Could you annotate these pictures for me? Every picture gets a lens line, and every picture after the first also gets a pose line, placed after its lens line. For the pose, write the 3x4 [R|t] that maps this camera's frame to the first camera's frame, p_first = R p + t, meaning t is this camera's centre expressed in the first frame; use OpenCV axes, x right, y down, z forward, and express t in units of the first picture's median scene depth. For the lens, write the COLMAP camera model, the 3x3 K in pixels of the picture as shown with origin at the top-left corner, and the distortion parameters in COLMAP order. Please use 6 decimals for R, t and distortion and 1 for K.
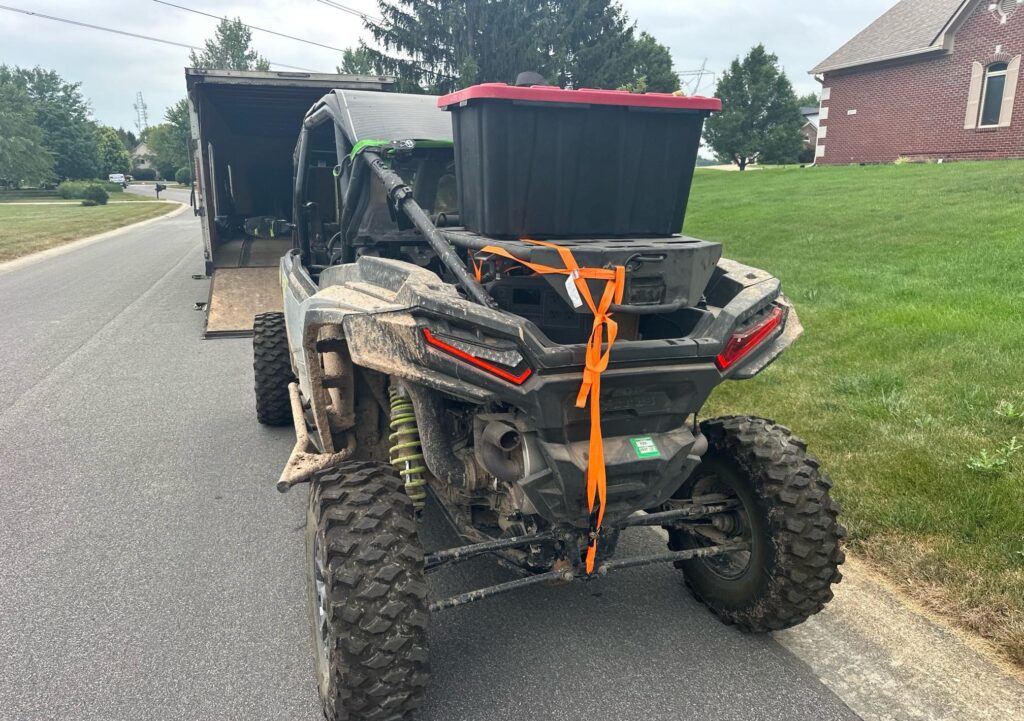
lens RADIAL K [[795.9, 0, 513.8], [0, 795.9, 417.8], [0, 0, 1]] dist [0.060230, -0.084239]
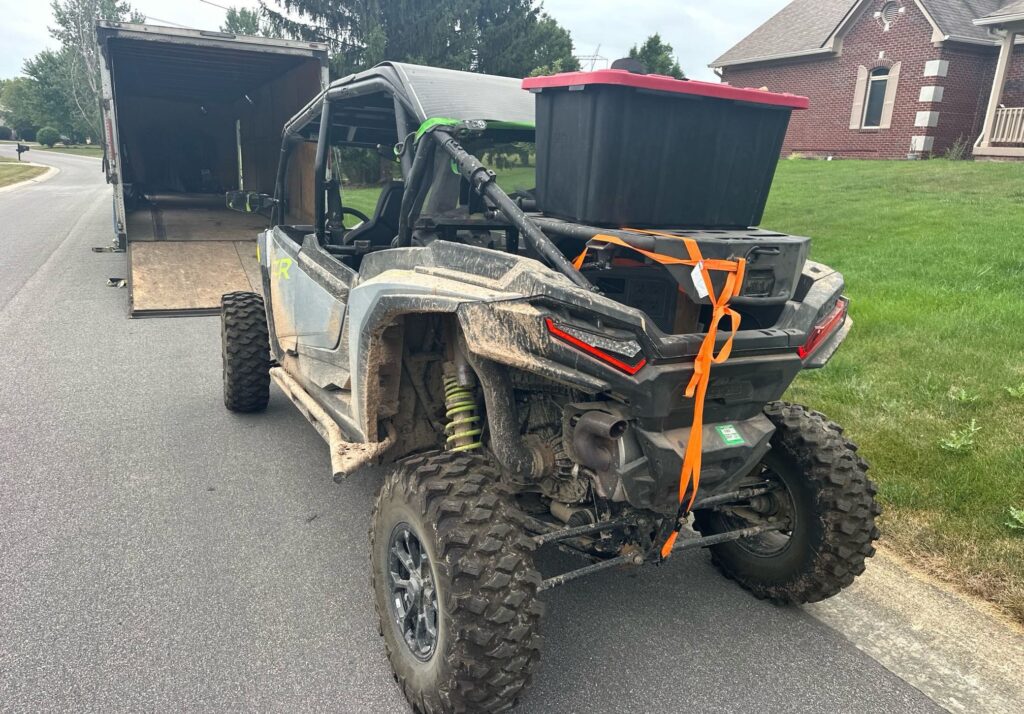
lens RADIAL K [[789.9, 0, 508.0], [0, 789.9, 431.4], [0, 0, 1]] dist [0.092276, -0.142923]
pose [[0.986892, -0.009777, 0.161087, -0.246456], [0.003236, 0.999161, 0.040817, -0.008557], [-0.161351, -0.039761, 0.986096, 0.023211]]
